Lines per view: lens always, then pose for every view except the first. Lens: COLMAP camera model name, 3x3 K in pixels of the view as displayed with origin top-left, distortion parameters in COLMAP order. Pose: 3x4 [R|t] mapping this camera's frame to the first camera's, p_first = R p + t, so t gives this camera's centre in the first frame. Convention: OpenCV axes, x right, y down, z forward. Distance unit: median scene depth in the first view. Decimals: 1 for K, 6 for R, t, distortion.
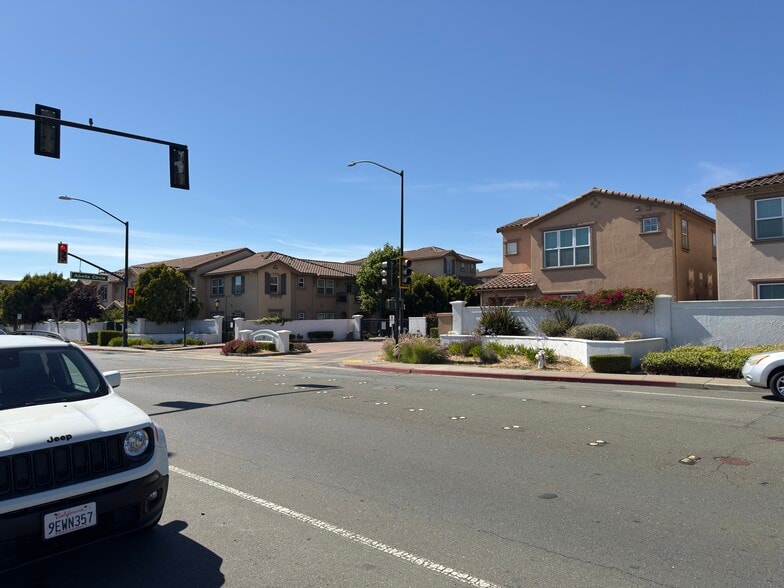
lens RADIAL K [[548.9, 0, 392.0], [0, 548.9, 294.0], [0, 0, 1]] dist [-0.000950, -0.002659]
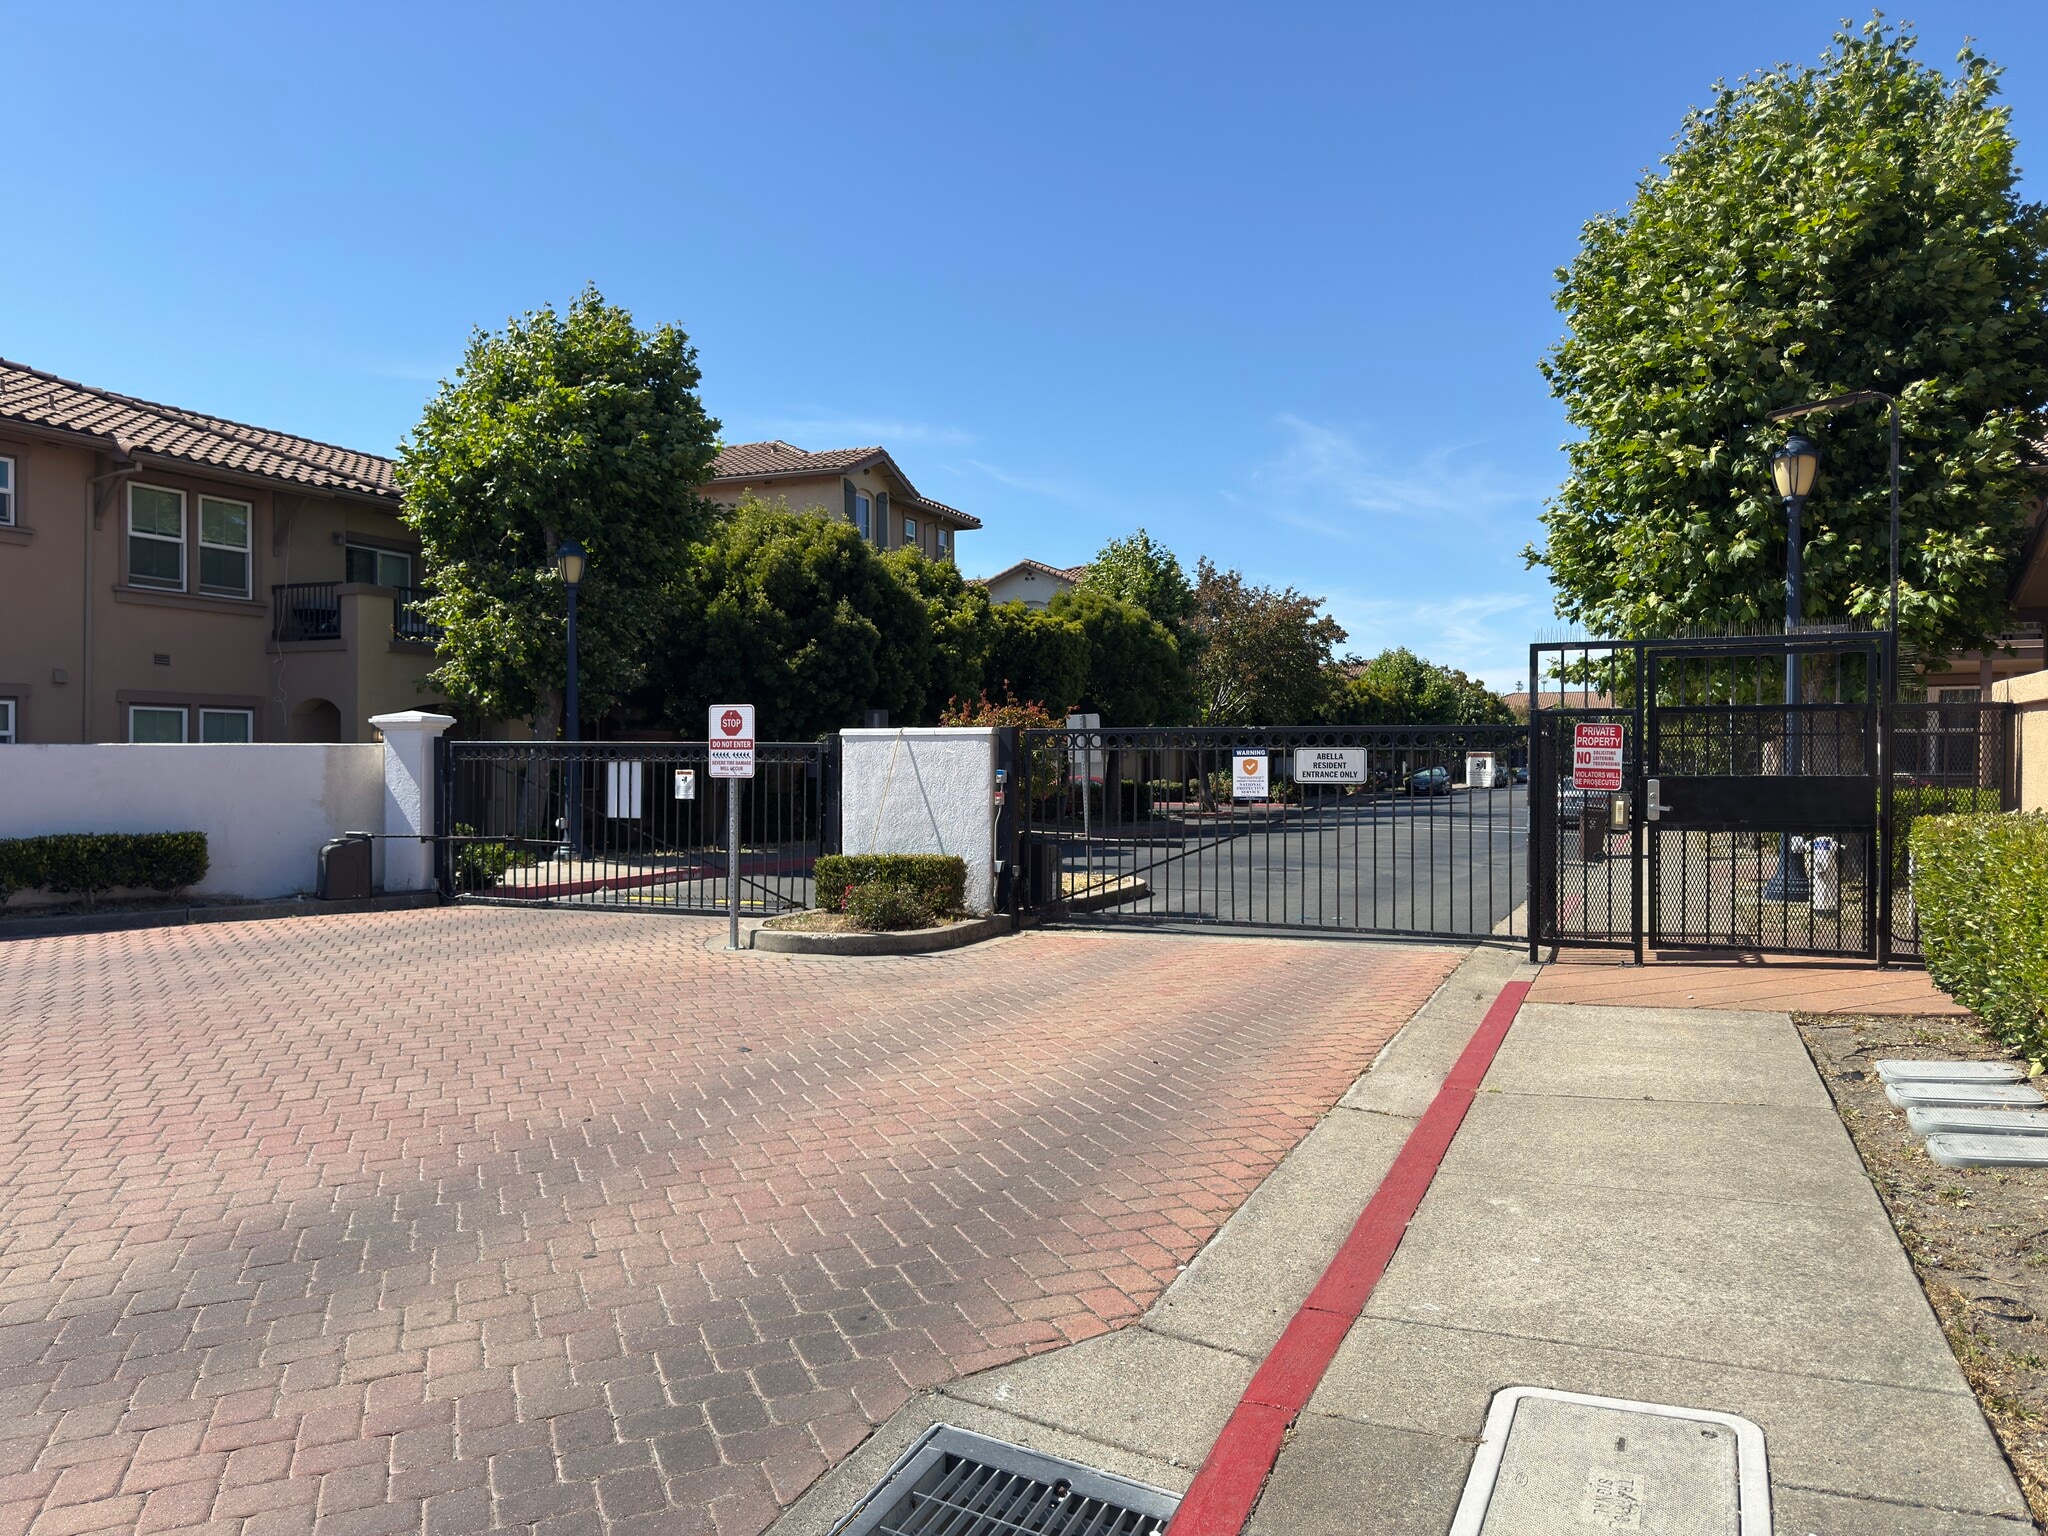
lens RADIAL K [[1433.9, 0, 1024.0], [0, 1433.9, 768.0], [0, 0, 1]] dist [-0.000950, -0.002659]
pose [[0.943819, 0.007896, 0.330369, -0.034870], [-0.022663, 0.998907, 0.040872, 0.032574], [-0.329685, -0.046063, 0.942967, 0.585450]]
